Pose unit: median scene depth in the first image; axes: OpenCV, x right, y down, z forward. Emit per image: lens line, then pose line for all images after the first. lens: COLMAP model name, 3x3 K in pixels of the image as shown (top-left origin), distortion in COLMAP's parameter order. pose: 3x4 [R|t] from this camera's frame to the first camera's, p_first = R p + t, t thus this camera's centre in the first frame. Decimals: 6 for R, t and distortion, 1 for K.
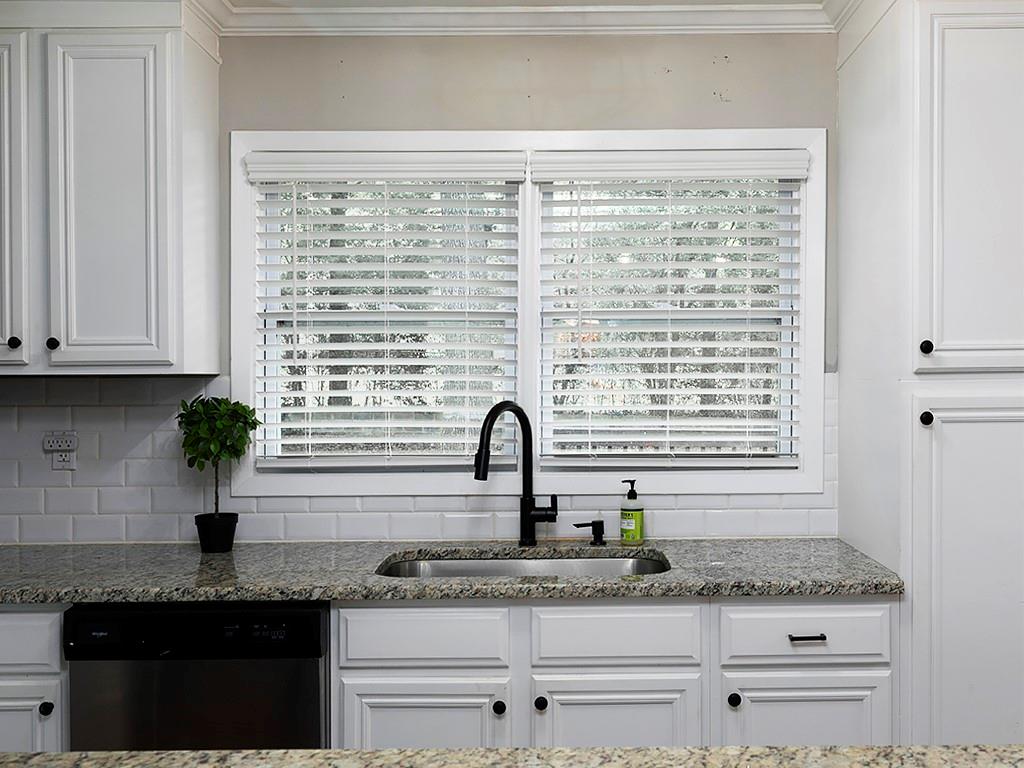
lens RADIAL K [[1032.2, 0, 512.6], [0, 1032.2, 391.3], [0, 0, 1]] dist [0.002532, 0.000000]
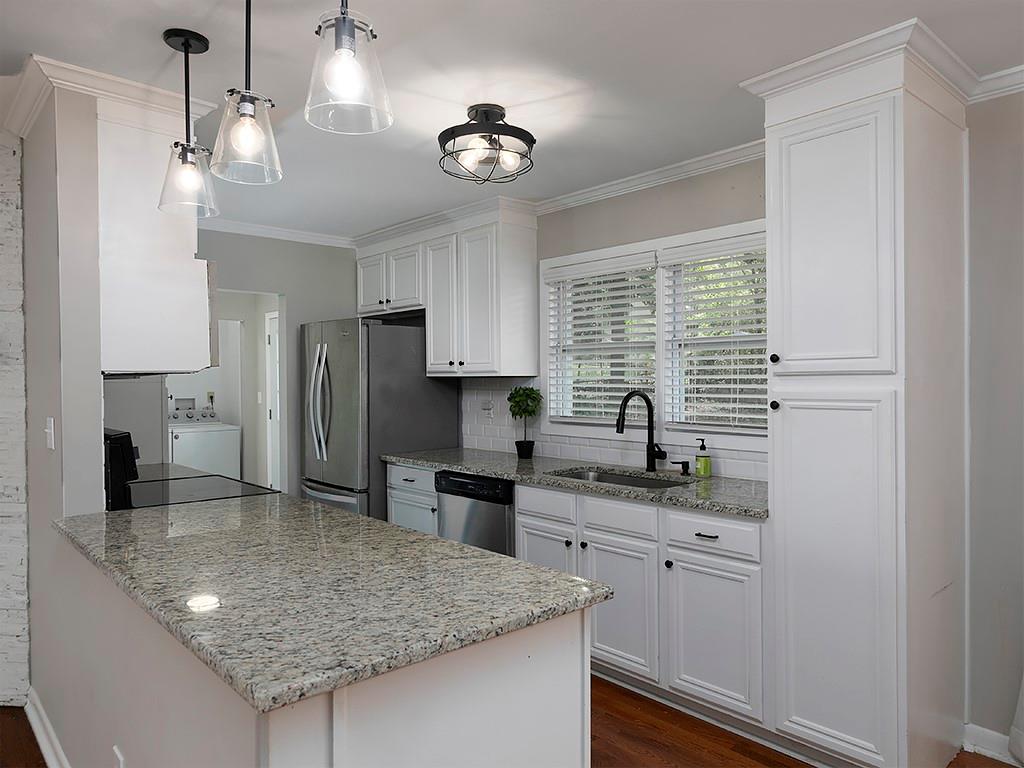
lens RADIAL K [[691.7, 0, 511.9], [0, 691.7, 380.4], [0, 0, 1]] dist [0.022504, -0.000778]
pose [[0.660905, 0.003331, -0.750462, 0.763808], [-0.005861, 0.999983, -0.000723, -0.006141], [0.750447, 0.004876, 0.660913, 0.025357]]
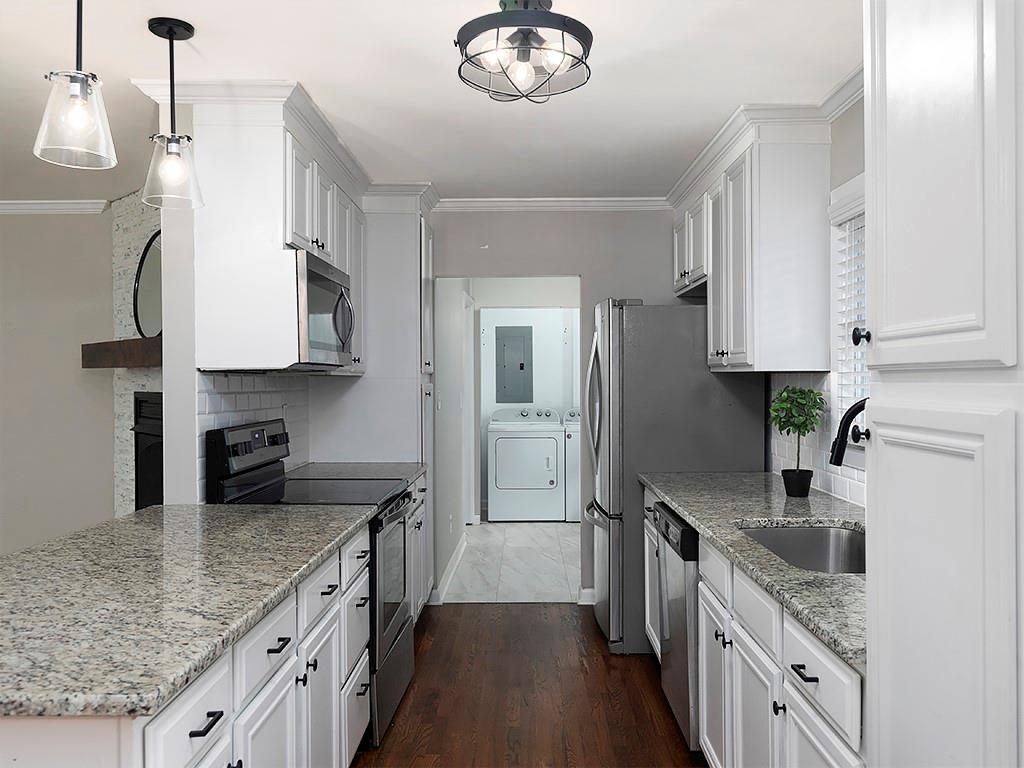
lens RADIAL K [[813.8, 0, 513.5], [0, 813.8, 377.7], [0, 0, 1]] dist [0.002925, -0.002220]
pose [[-0.016591, 0.008200, -0.999829, 0.816918], [-0.006984, 0.999941, 0.008317, -0.013653], [0.999838, 0.007121, -0.016533, 0.596249]]
